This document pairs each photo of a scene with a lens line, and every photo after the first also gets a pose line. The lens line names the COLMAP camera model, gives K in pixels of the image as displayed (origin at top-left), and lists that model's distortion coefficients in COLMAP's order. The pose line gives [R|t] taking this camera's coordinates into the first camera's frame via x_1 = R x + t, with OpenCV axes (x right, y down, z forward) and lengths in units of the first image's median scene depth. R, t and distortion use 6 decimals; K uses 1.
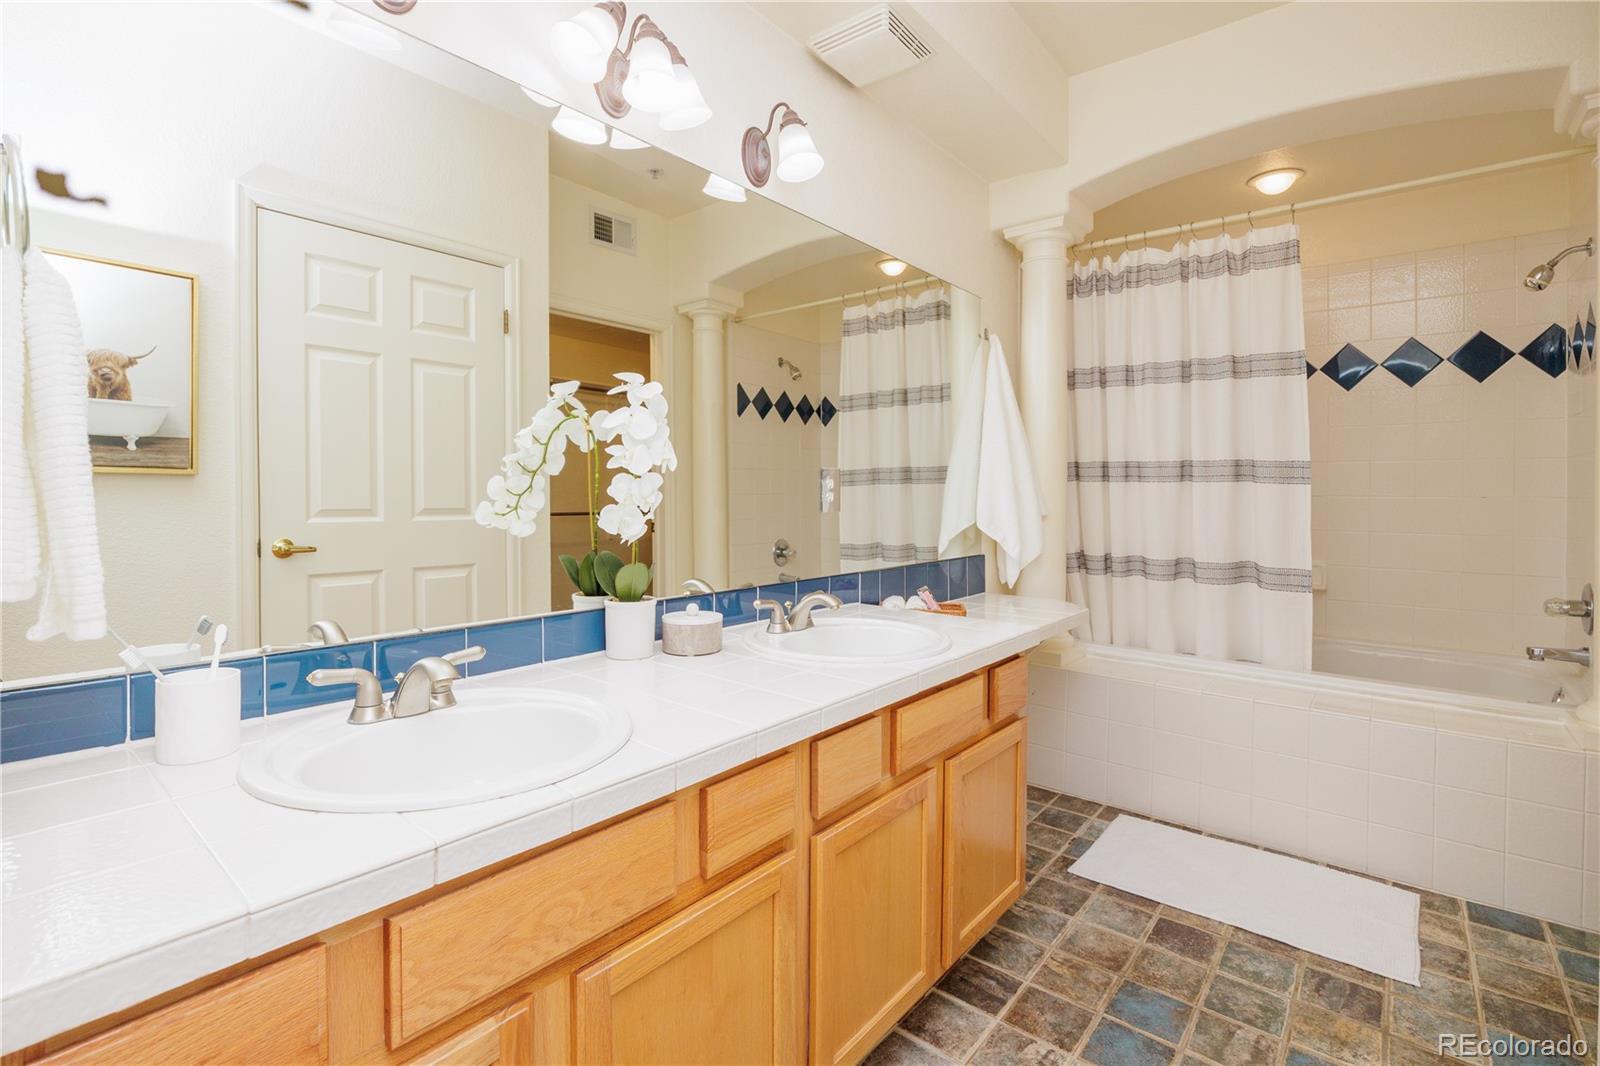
lens RADIAL K [[741.0, 0, 807.9], [0, 741.0, 486.7], [0, 0, 1]] dist [-0.013648, 0.000306]
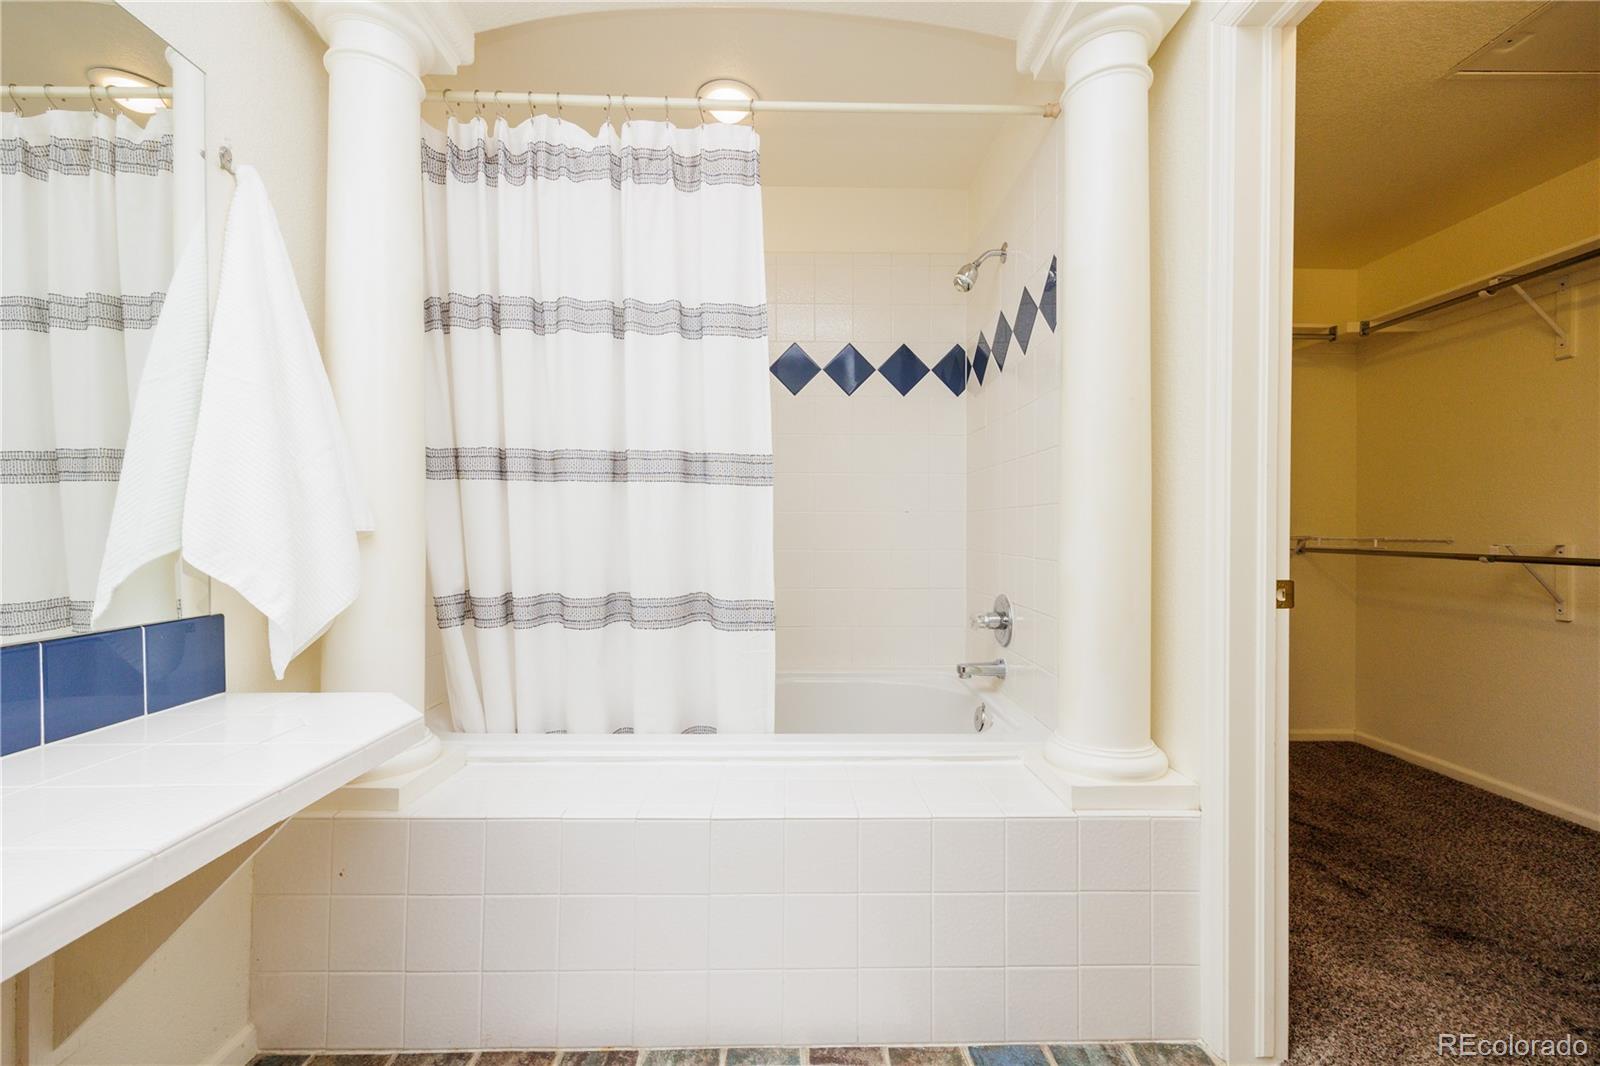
lens RADIAL K [[648.1, 0, 796.8], [0, 648.1, 547.5], [0, 0, 1]] dist [0.001385, -0.000040]
pose [[0.765001, -0.021718, 0.643662, 0.246477], [-0.000981, 0.999391, 0.034887, 0.032484], [-0.644028, -0.027320, 0.764514, 0.427708]]
